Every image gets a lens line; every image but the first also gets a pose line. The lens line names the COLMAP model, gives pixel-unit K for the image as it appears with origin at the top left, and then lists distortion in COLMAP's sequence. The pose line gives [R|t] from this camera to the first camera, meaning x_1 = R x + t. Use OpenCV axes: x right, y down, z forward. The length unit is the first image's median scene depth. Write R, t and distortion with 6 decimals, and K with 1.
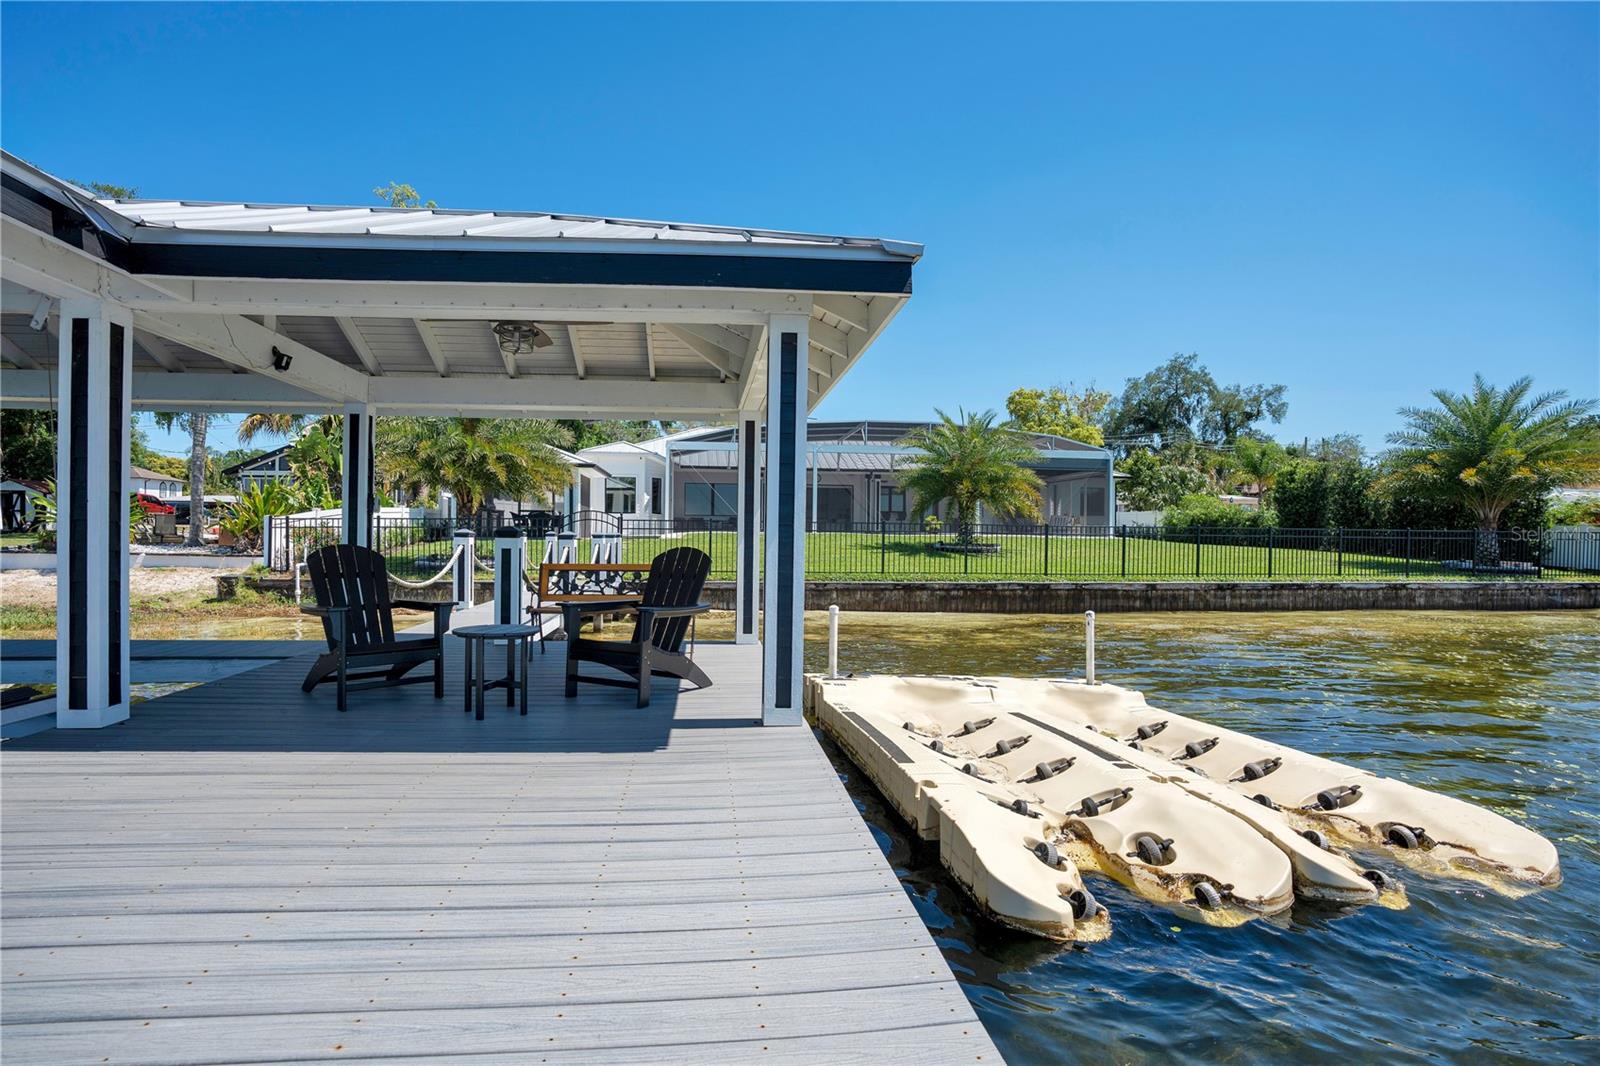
lens RADIAL K [[739.1, 0, 808.8], [0, 739.1, 546.0], [0, 0, 1]] dist [-0.050196, 0.021087]
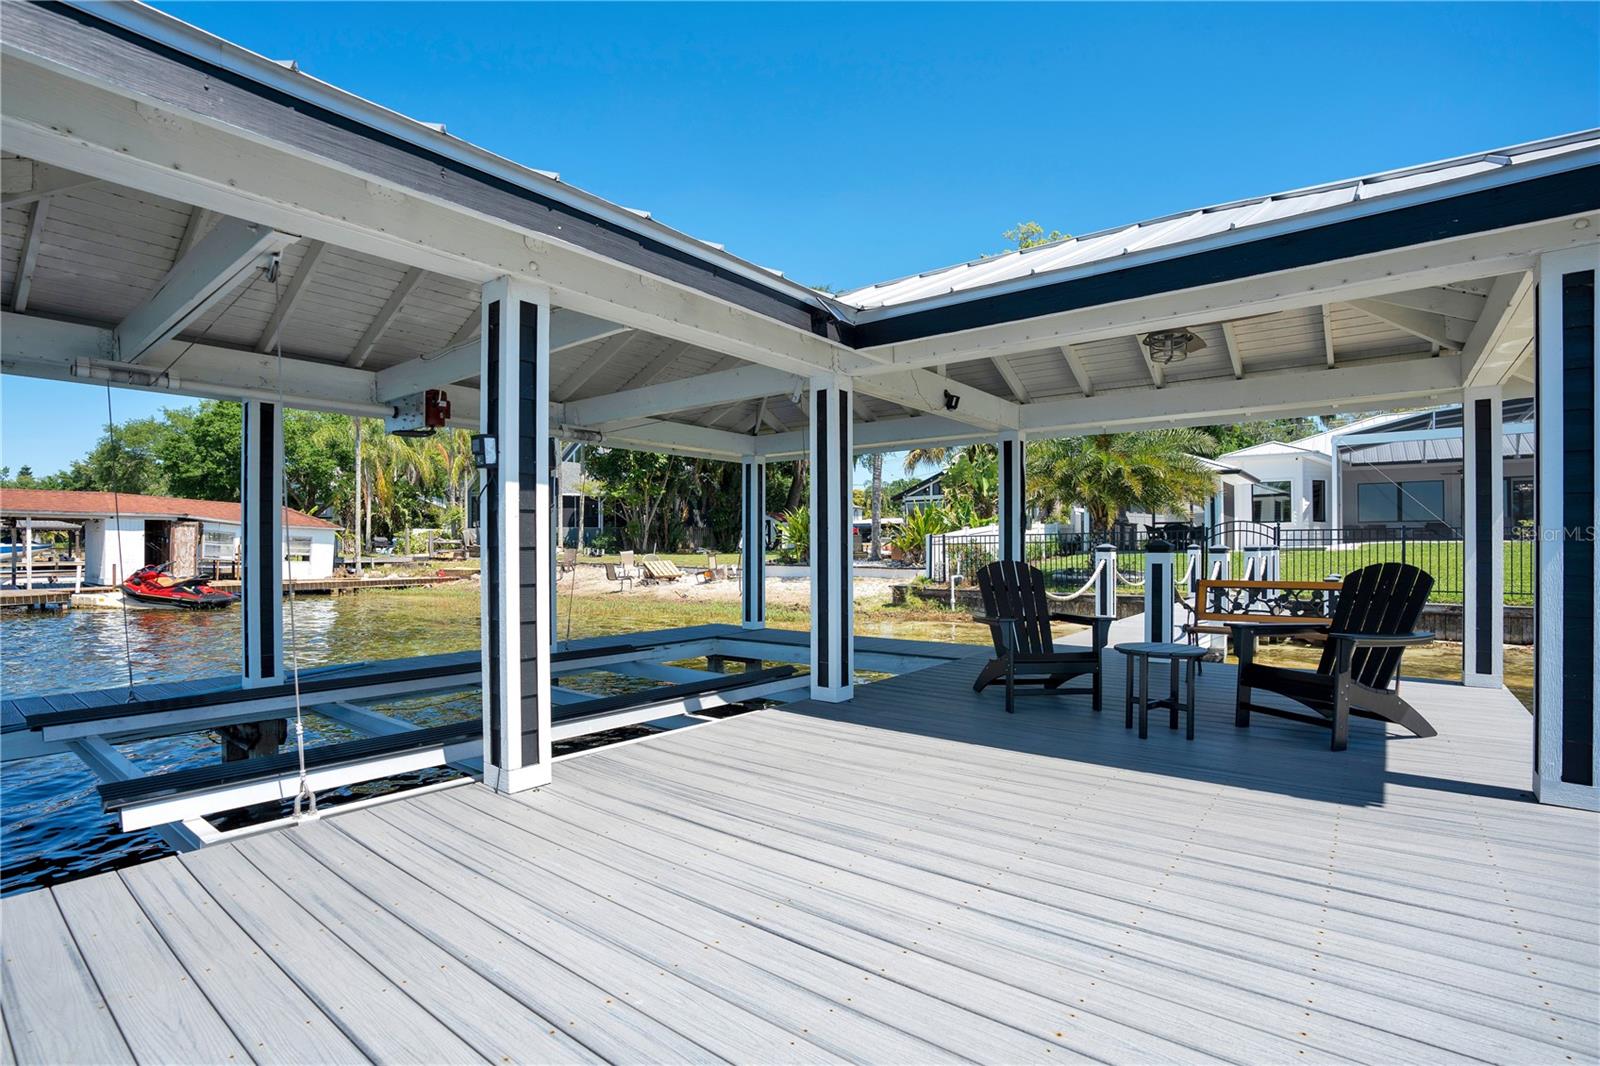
lens RADIAL K [[739.1, 0, 808.8], [0, 739.1, 546.0], [0, 0, 1]] dist [-0.050196, 0.021087]
pose [[0.756445, -0.012975, -0.653929, -0.128623], [0.007761, 0.999911, -0.010863, -0.013418], [0.654011, 0.003142, 0.756478, -0.037040]]
